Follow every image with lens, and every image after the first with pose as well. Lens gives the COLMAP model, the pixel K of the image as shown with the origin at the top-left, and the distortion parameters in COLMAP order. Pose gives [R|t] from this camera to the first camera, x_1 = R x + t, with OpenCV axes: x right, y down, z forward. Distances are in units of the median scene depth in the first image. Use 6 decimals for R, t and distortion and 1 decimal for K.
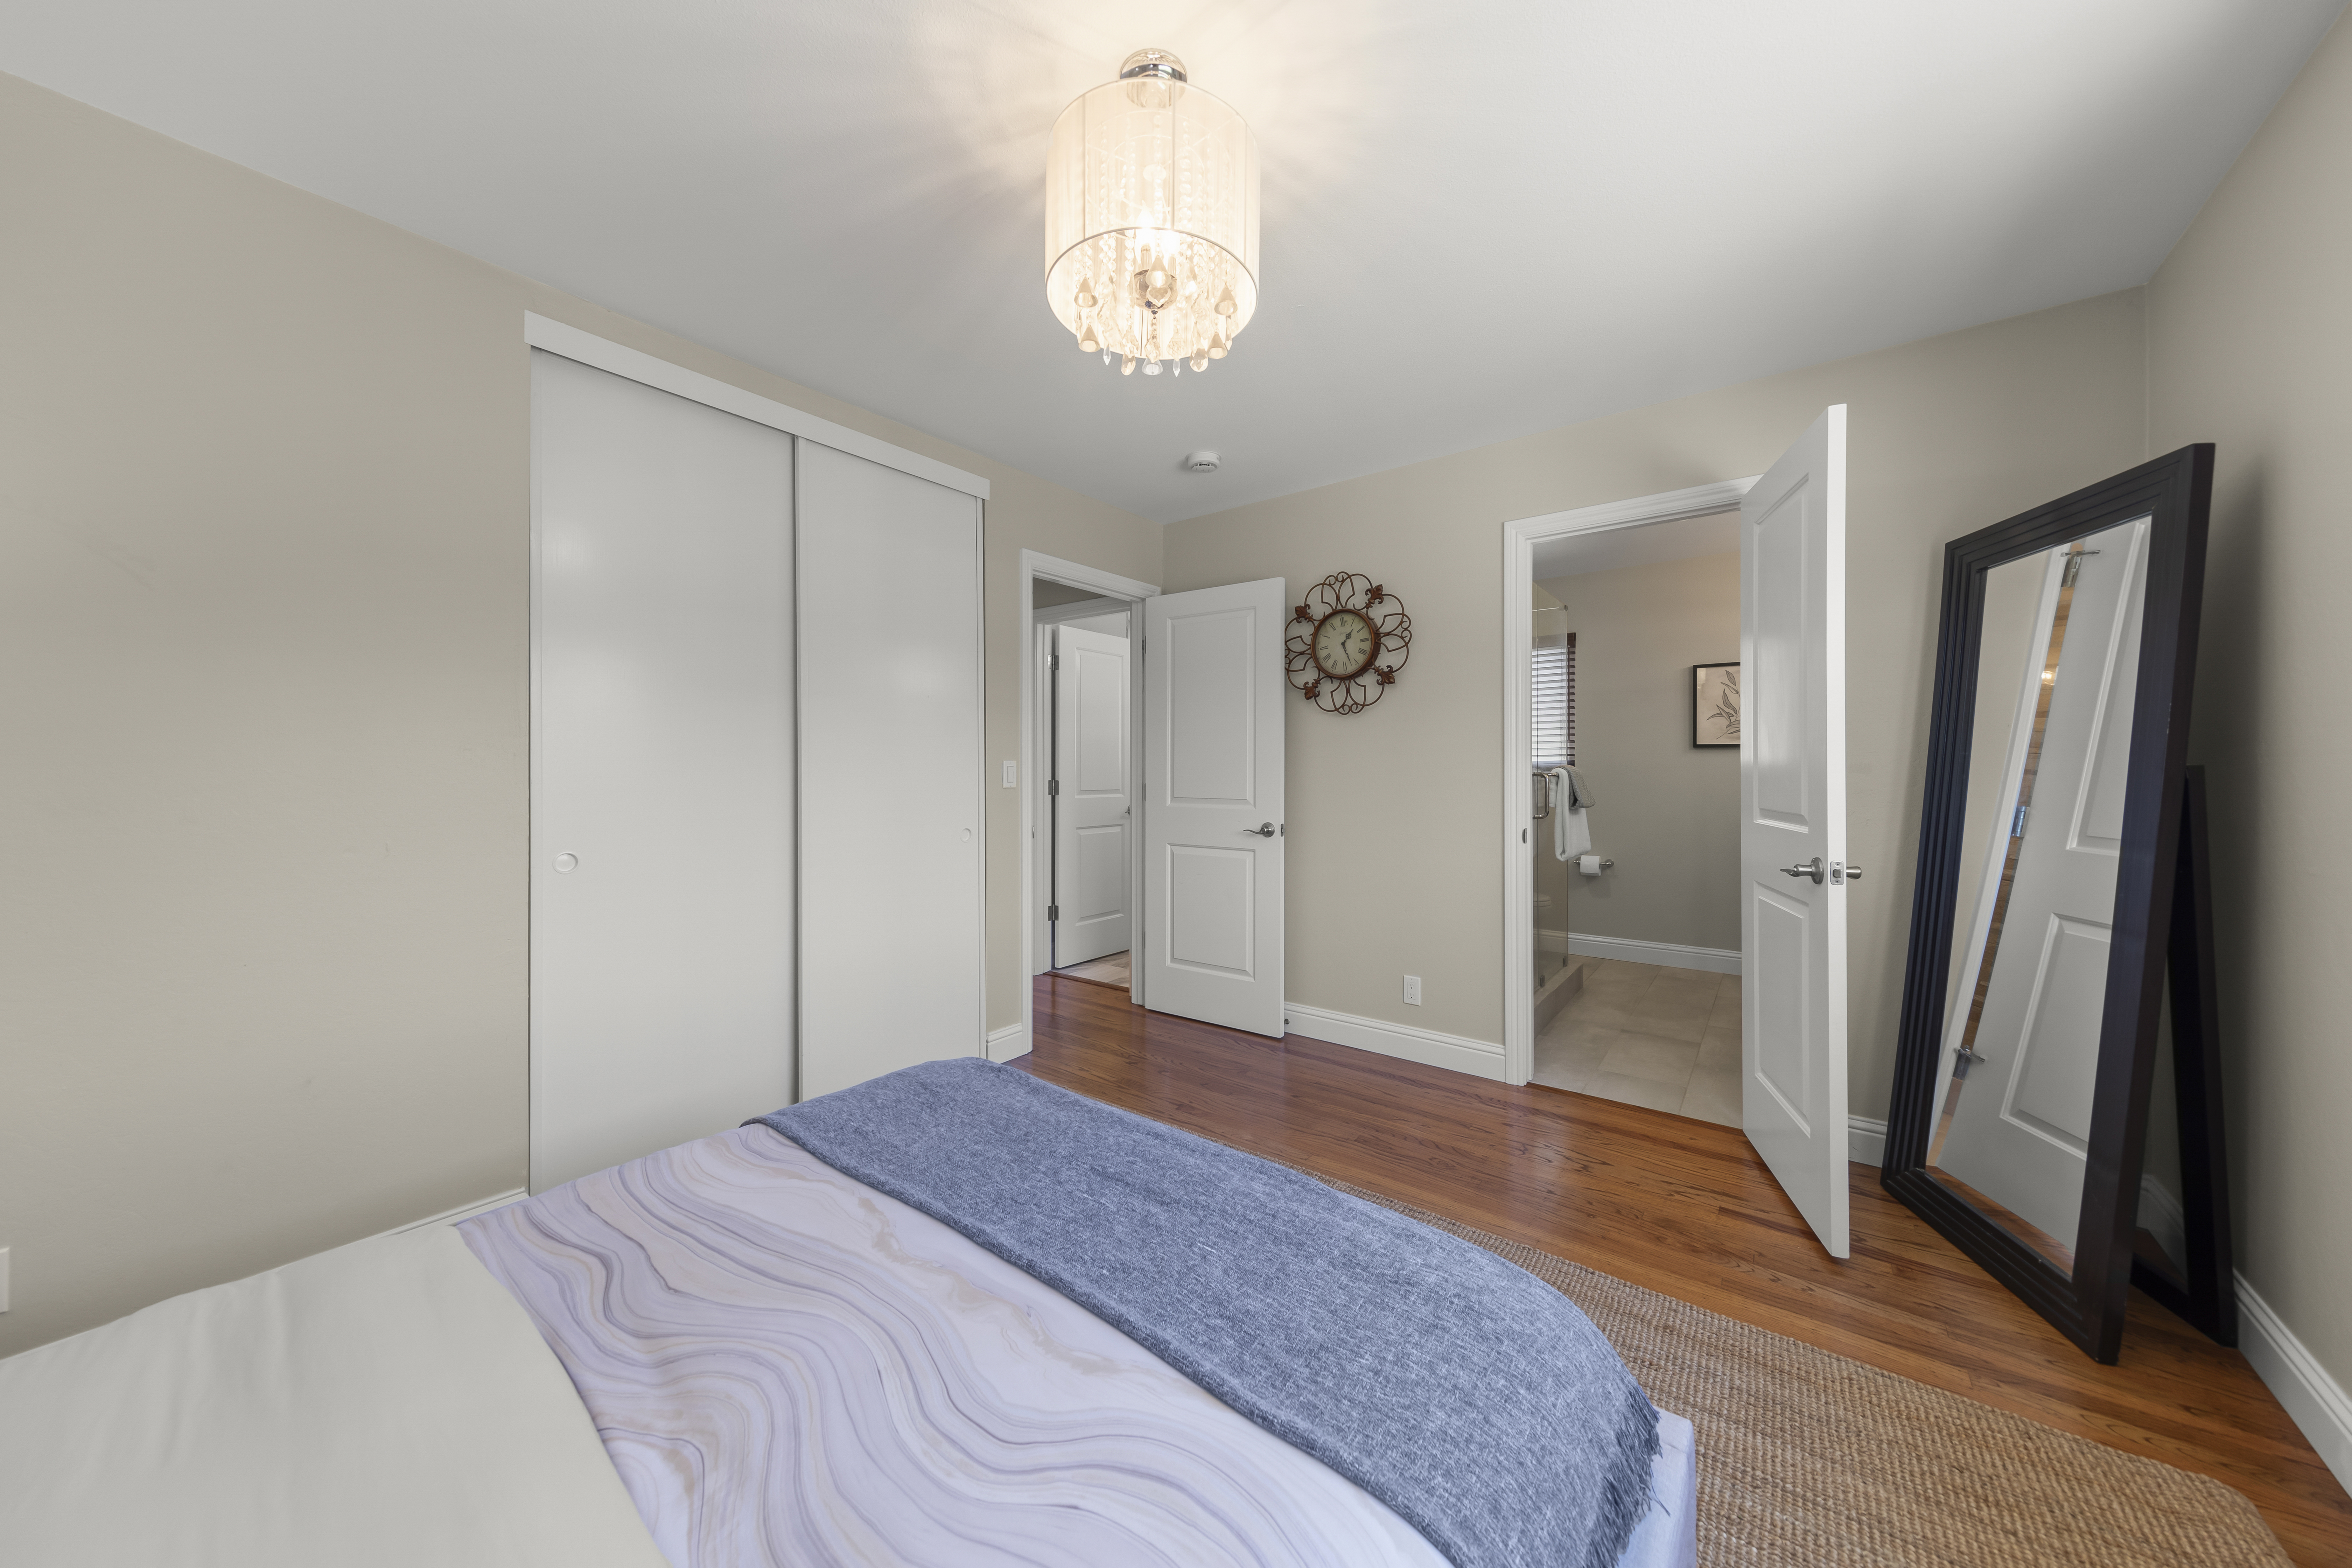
lens RADIAL K [[783.7, 0, 1191.8], [0, 783.7, 766.8], [0, 0, 1]] dist [-0.001083, -0.000014]
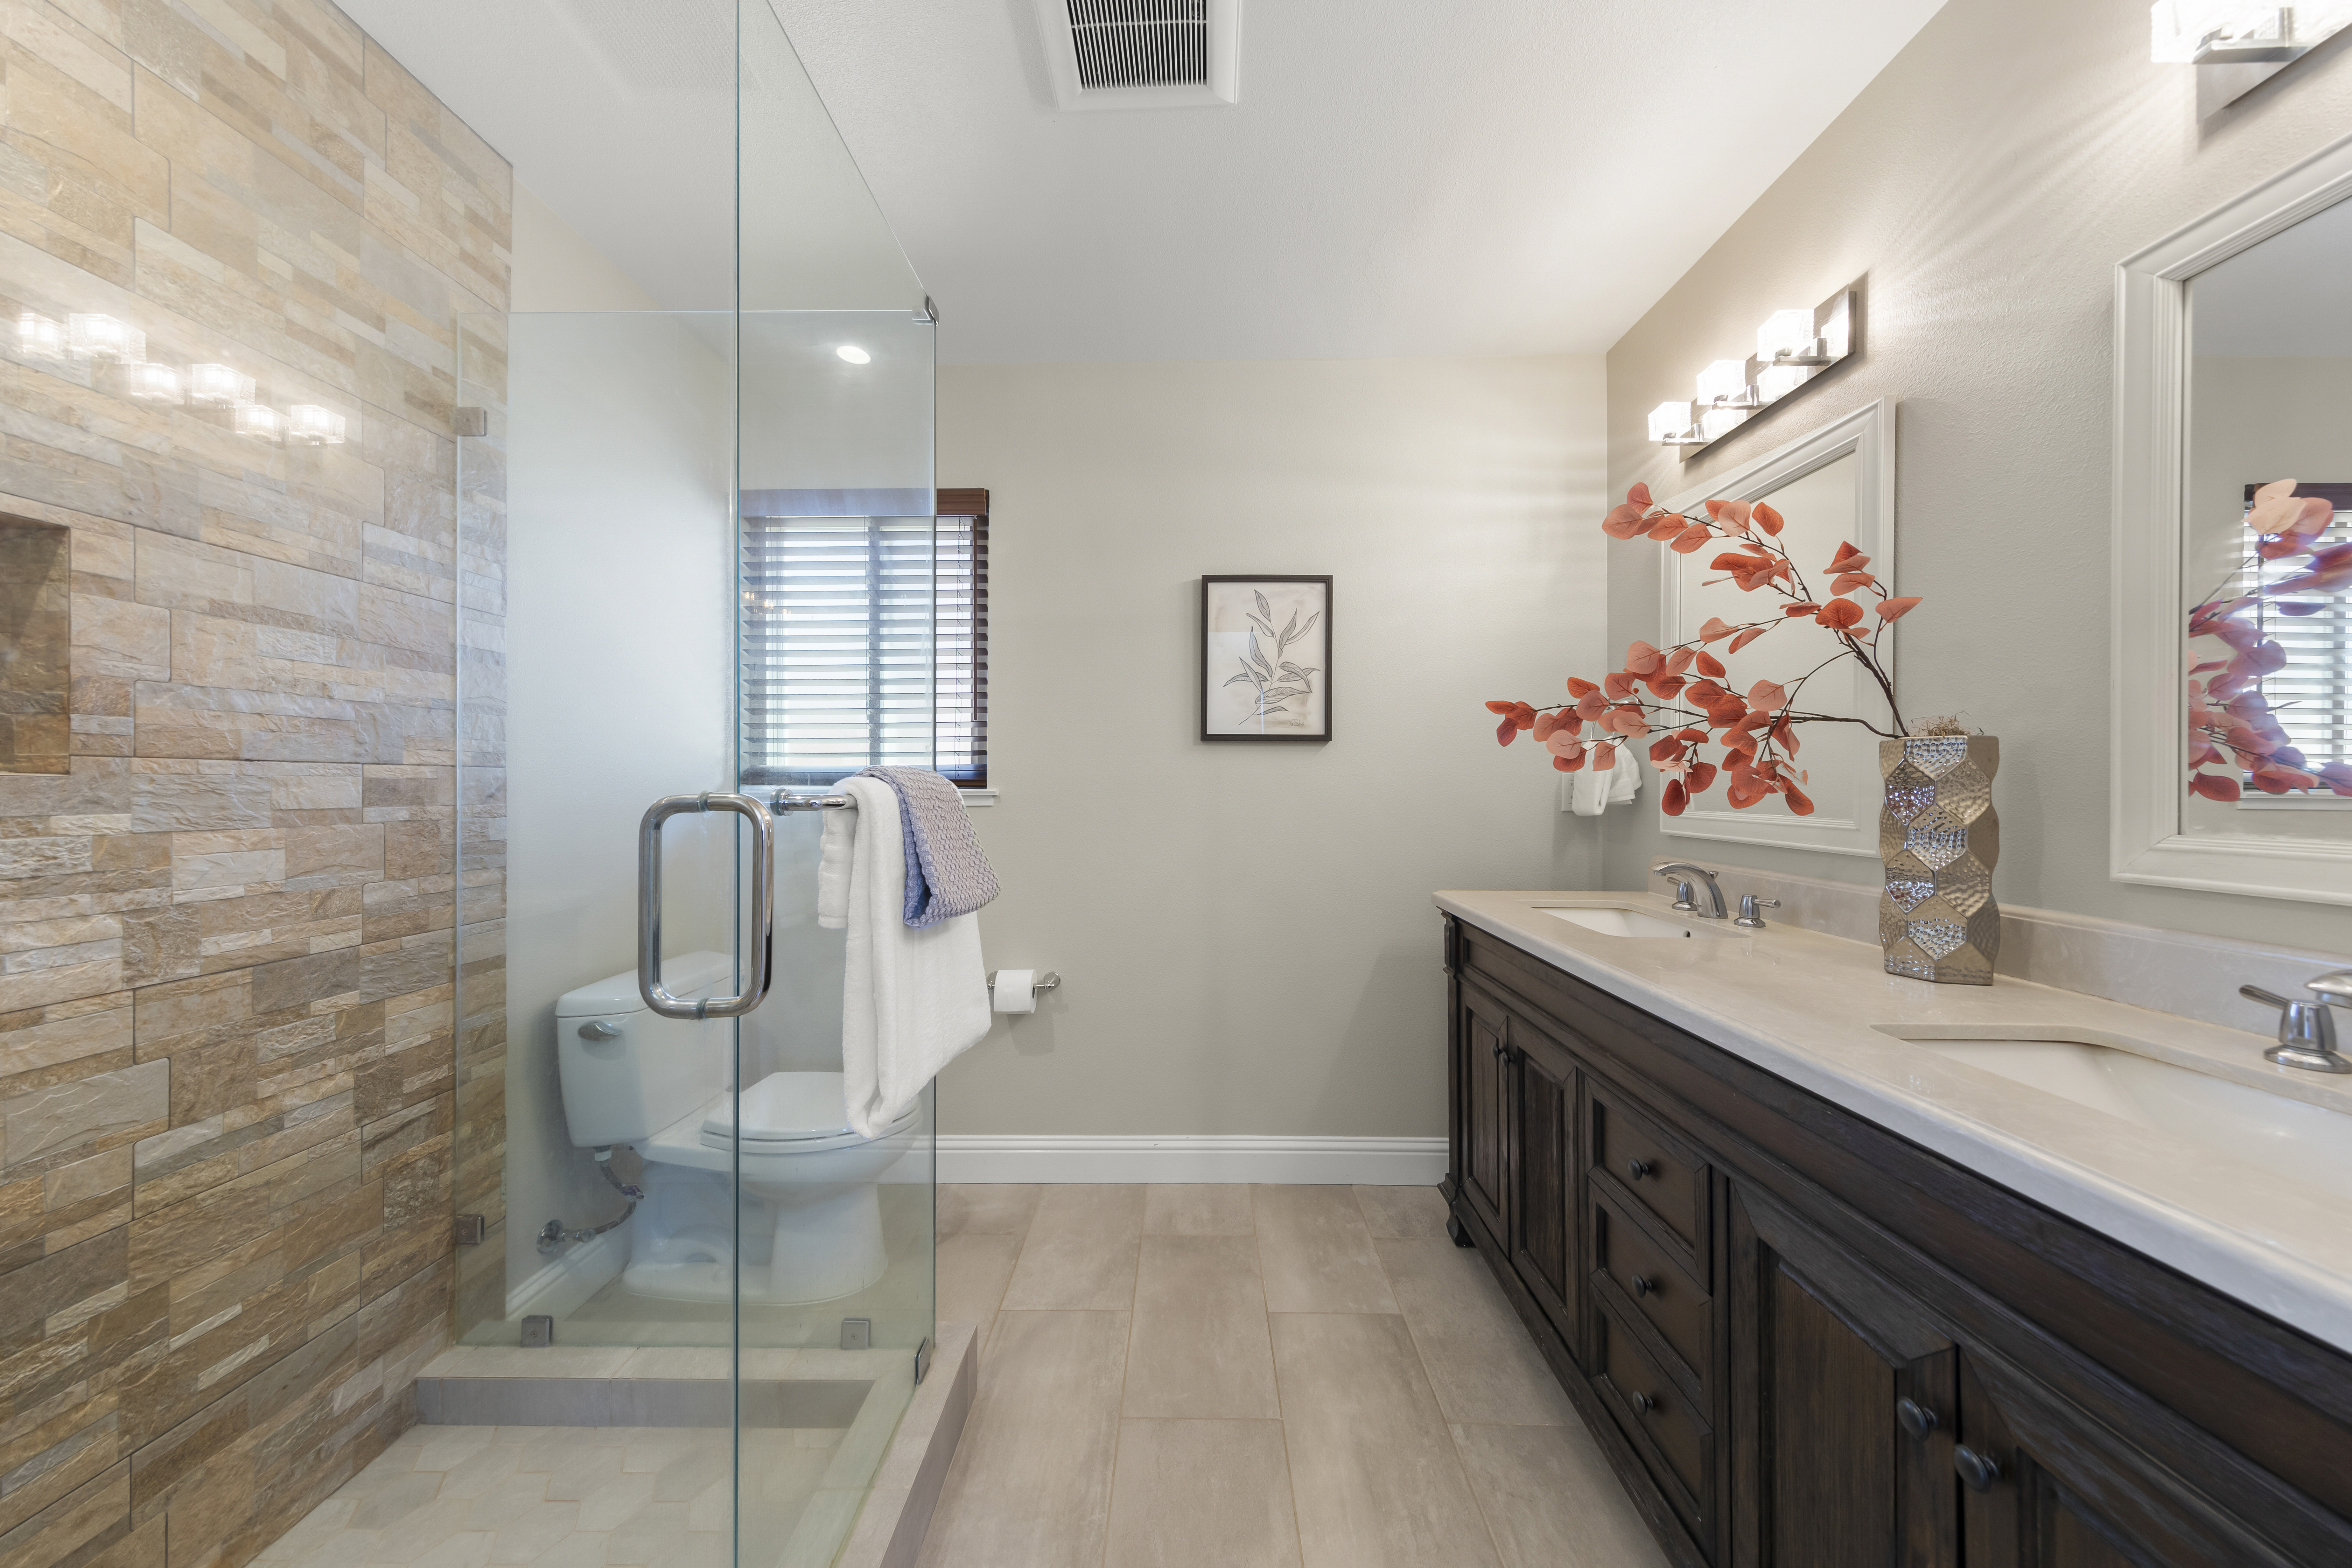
lens RADIAL K [[783.7, 0, 1181.8], [0, 783.7, 783.7], [0, 0, 1]] dist [-0.001083, -0.000014]
pose [[0.802643, 0.001935, 0.596457, 0.332105], [-0.002736, 0.999996, 0.000438, 0.003233], [-0.596454, -0.001983, 0.802645, 0.607829]]
